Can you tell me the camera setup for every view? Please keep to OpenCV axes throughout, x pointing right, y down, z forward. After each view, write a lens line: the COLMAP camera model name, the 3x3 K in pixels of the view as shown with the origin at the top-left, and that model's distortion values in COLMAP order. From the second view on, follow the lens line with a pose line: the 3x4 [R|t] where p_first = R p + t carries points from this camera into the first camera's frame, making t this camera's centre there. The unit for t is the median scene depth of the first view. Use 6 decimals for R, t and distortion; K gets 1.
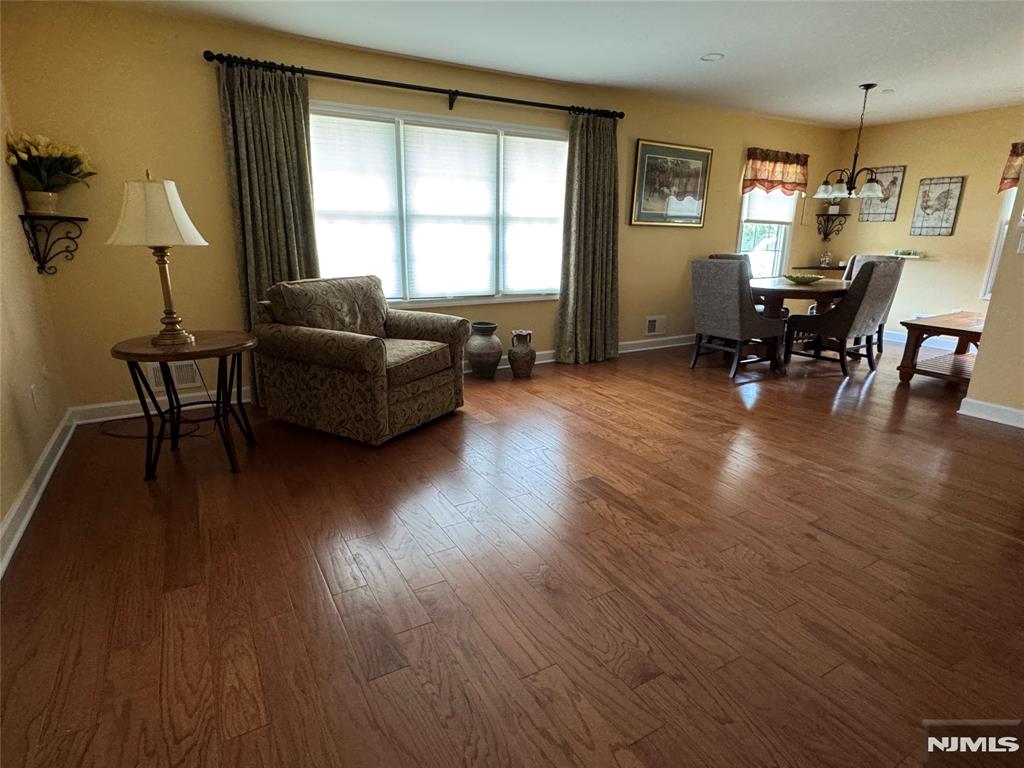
lens RADIAL K [[554.6, 0, 512.0], [0, 554.6, 384.0], [0, 0, 1]] dist [0.002015, 0.001976]
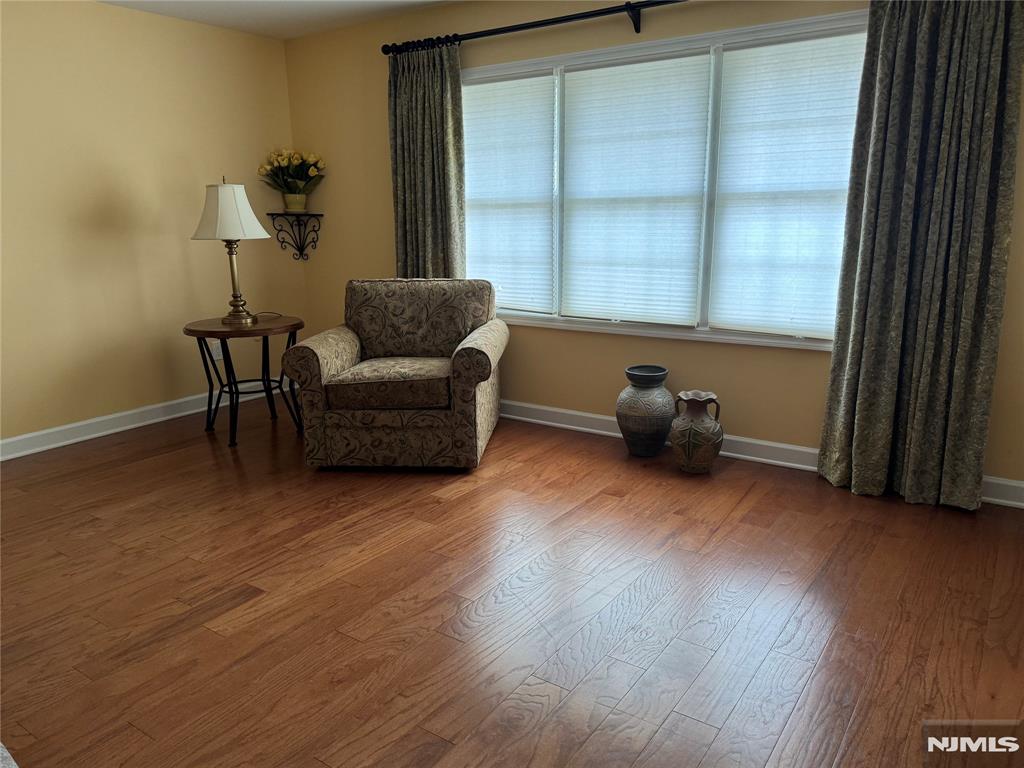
lens RADIAL K [[744.3, 0, 512.0], [0, 744.3, 384.0], [0, 0, 1]] dist [0.122889, -0.109043]
pose [[0.419768, 0.190135, -0.887493, 0.646766], [-0.222862, 0.969469, 0.102287, -0.147322], [0.879845, 0.154851, 0.449326, 0.503961]]
